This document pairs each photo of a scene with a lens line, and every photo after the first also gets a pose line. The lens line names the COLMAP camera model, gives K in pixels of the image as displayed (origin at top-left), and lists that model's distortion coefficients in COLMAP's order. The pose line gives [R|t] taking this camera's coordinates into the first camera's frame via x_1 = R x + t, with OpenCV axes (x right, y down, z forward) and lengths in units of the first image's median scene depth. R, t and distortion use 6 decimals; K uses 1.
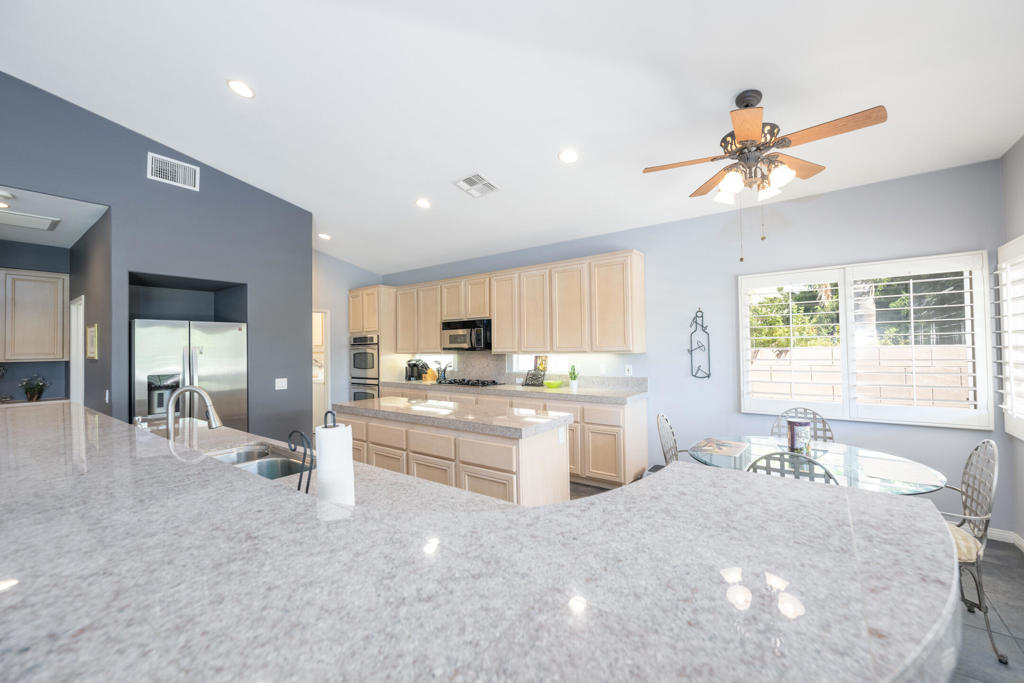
lens RADIAL K [[410.0, 0, 522.2], [0, 410.0, 336.6], [0, 0, 1]] dist [-0.006188, 0.000531]
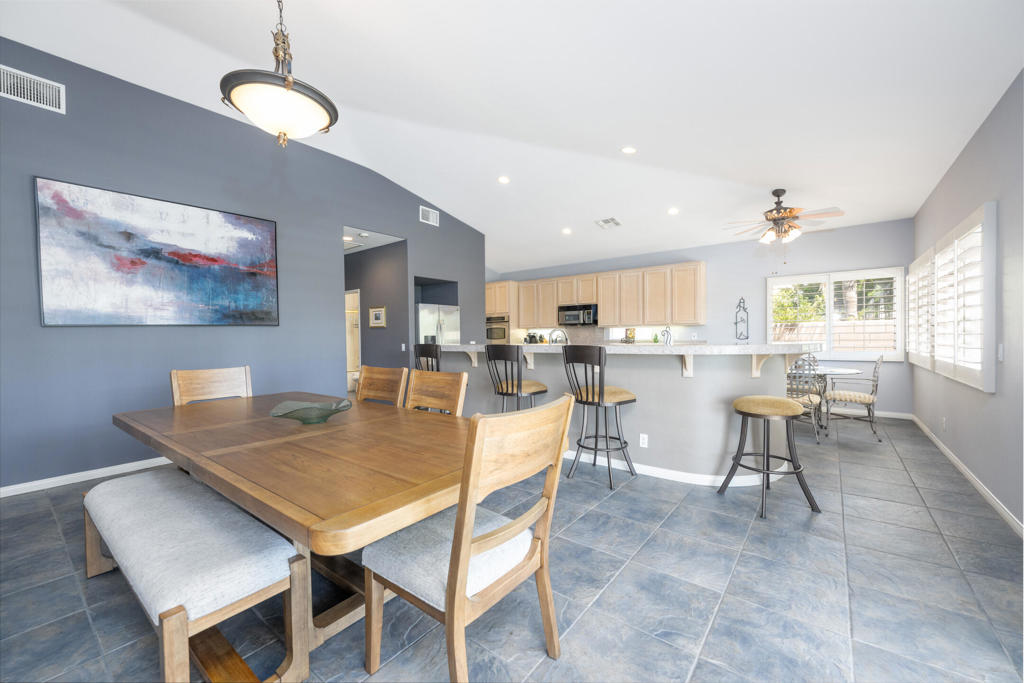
lens RADIAL K [[410.0, 0, 518.6], [0, 410.0, 339.9], [0, 0, 1]] dist [-0.006188, 0.000531]
pose [[0.999692, 0.002260, -0.024696, -0.351119], [-0.001281, 0.999215, 0.039583, 0.031436], [0.024767, -0.039540, 0.998911, -0.555200]]
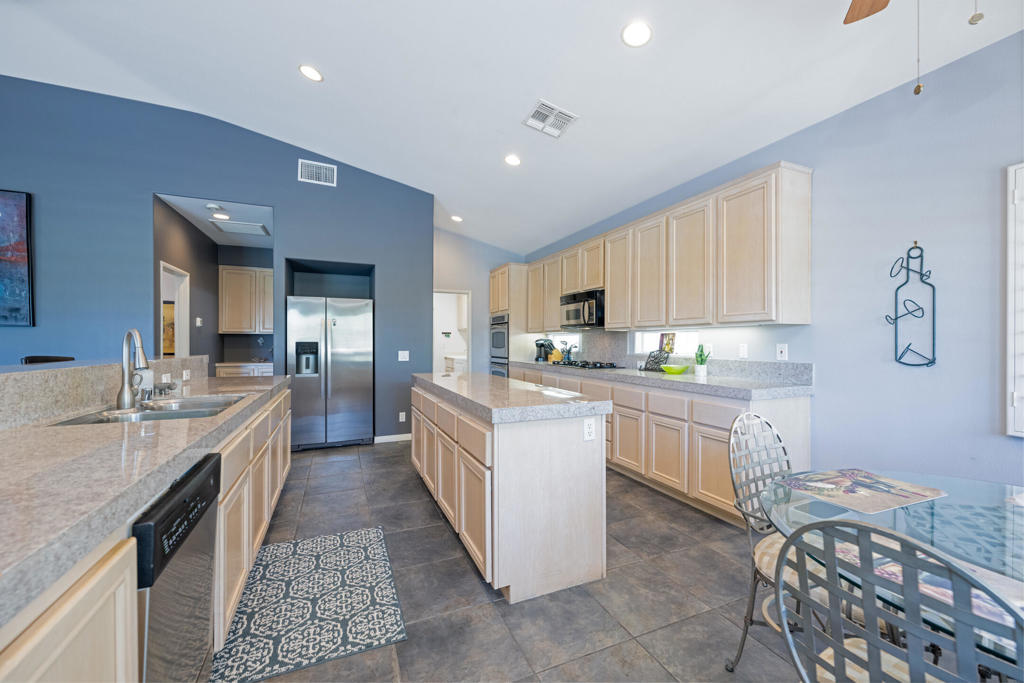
lens RADIAL K [[410.0, 0, 516.2], [0, 410.0, 338.7], [0, 0, 1]] dist [-0.006188, 0.000531]
pose [[0.864190, 0.012325, -0.503014, 0.201167], [-0.000435, 0.999718, 0.023748, 0.041333], [0.503165, -0.020304, 0.863952, 0.198771]]
